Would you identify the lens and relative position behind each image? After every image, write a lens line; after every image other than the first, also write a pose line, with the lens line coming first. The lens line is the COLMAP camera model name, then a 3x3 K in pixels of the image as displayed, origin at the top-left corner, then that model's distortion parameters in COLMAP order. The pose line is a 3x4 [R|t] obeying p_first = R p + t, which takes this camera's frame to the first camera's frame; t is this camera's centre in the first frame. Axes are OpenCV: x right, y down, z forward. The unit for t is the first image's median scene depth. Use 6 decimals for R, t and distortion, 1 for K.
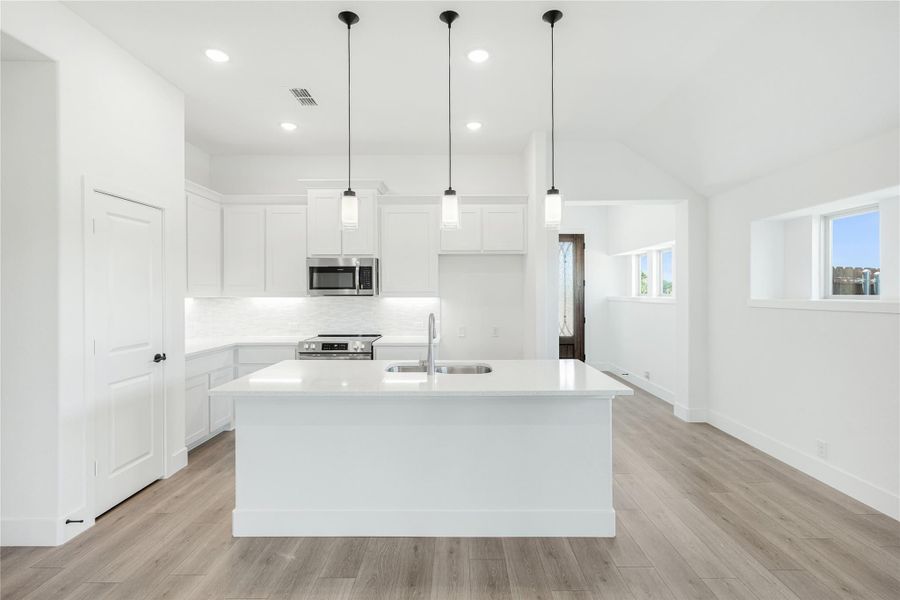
lens RADIAL K [[409.0, 0, 447.8], [0, 409.0, 295.9], [0, 0, 1]] dist [-0.000668, -0.000168]
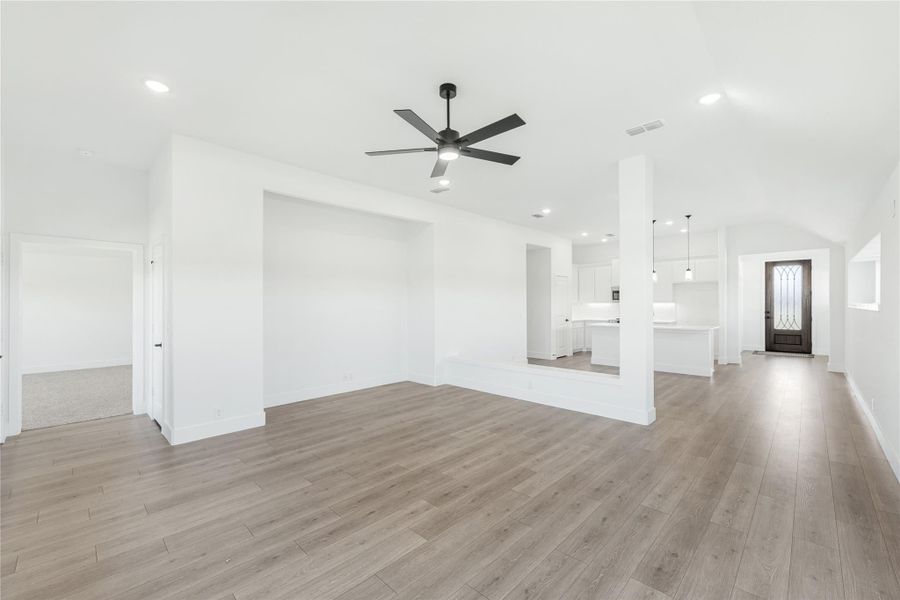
lens RADIAL K [[382.2, 0, 450.0], [0, 382.2, 304.6], [0, 0, 1]] dist [0.014845, -0.000172]
pose [[0.735183, 0.002059, -0.677865, 0.529176], [-0.000865, 0.999997, 0.002100, 0.010662], [0.677868, -0.000958, 0.735183, -1.425880]]
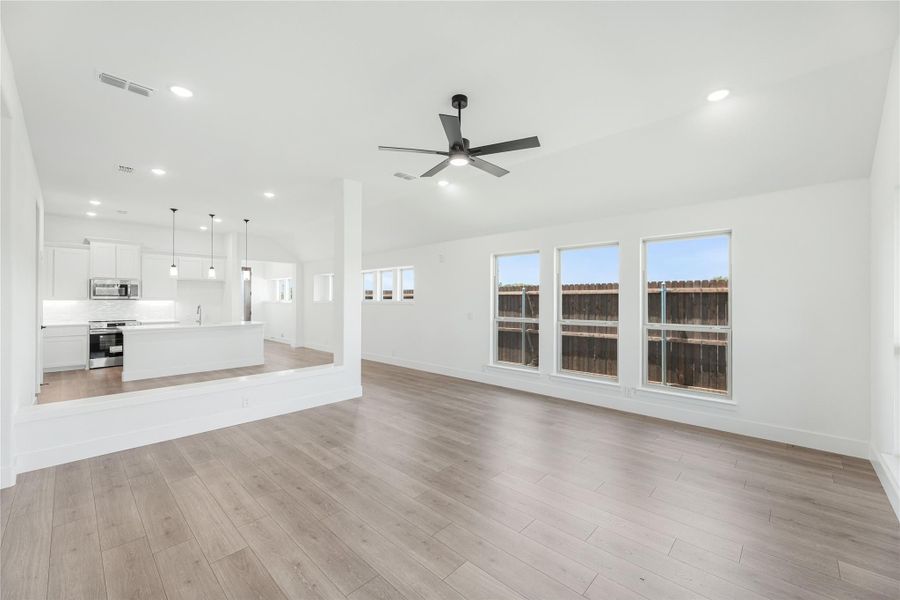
lens RADIAL K [[368.6, 0, 450.0], [0, 368.6, 300.0], [0, 0, 1]] dist [0.068112, 0.000041]
pose [[0.669875, 0.001036, 0.742473, -0.553183], [0.003588, 0.999983, -0.004632, 0.016507], [-0.742465, 0.005767, 0.669860, -1.382096]]
